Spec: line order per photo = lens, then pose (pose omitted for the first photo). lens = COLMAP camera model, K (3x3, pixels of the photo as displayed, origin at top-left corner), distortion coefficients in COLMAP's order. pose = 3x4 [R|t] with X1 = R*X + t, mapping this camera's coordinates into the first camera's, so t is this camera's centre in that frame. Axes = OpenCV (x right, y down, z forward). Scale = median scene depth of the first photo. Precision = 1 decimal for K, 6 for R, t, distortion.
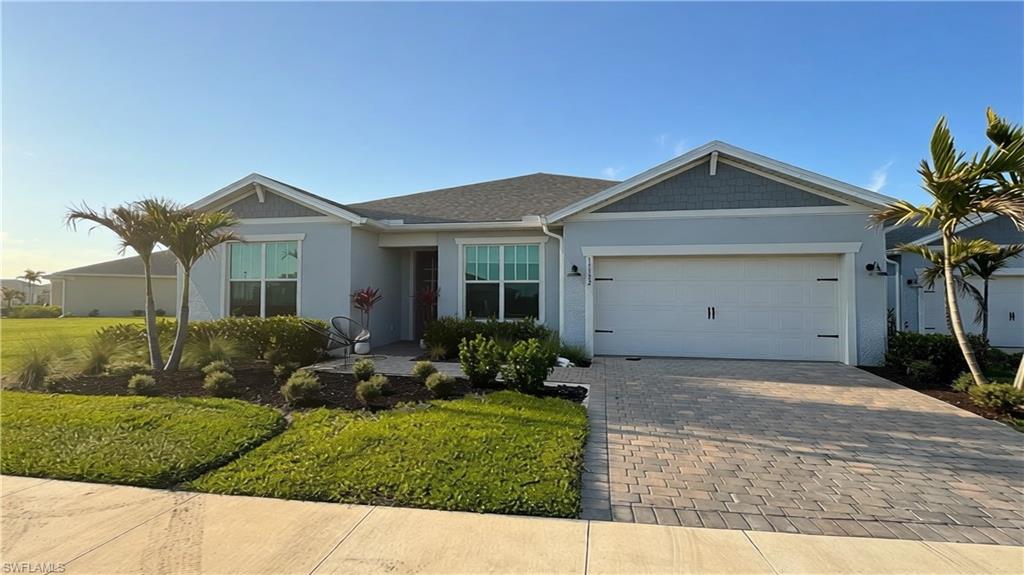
lens RADIAL K [[457.0, 0, 514.0], [0, 457.0, 284.9], [0, 0, 1]] dist [-0.010038, -0.000108]
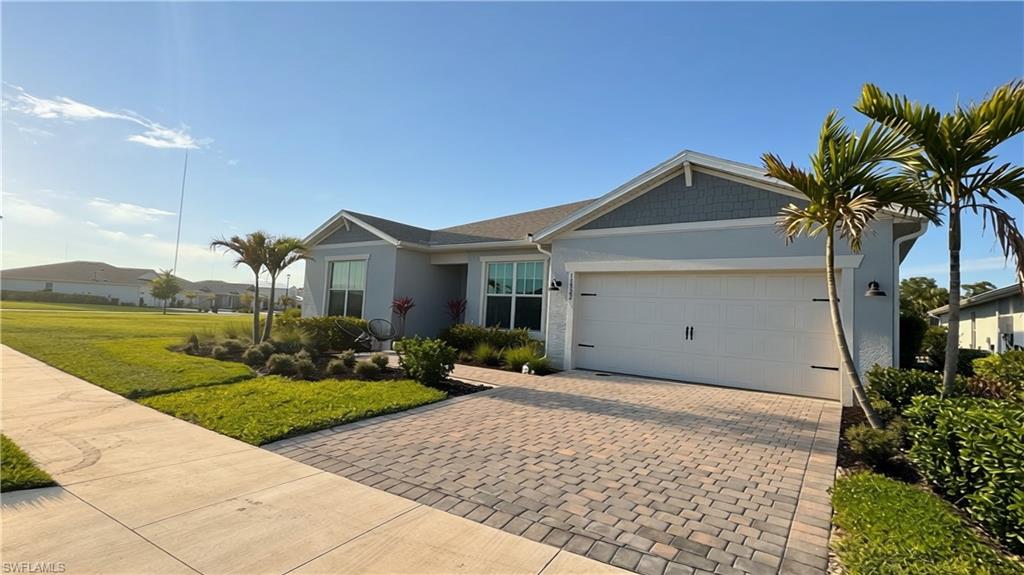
lens RADIAL K [[457.0, 0, 514.2], [0, 457.0, 291.2], [0, 0, 1]] dist [-0.010038, -0.000108]
pose [[0.914774, 0.020888, -0.403426, 0.460748], [-0.032950, 0.999193, -0.022981, 0.009129], [0.402620, 0.034315, 0.914724, -0.002276]]
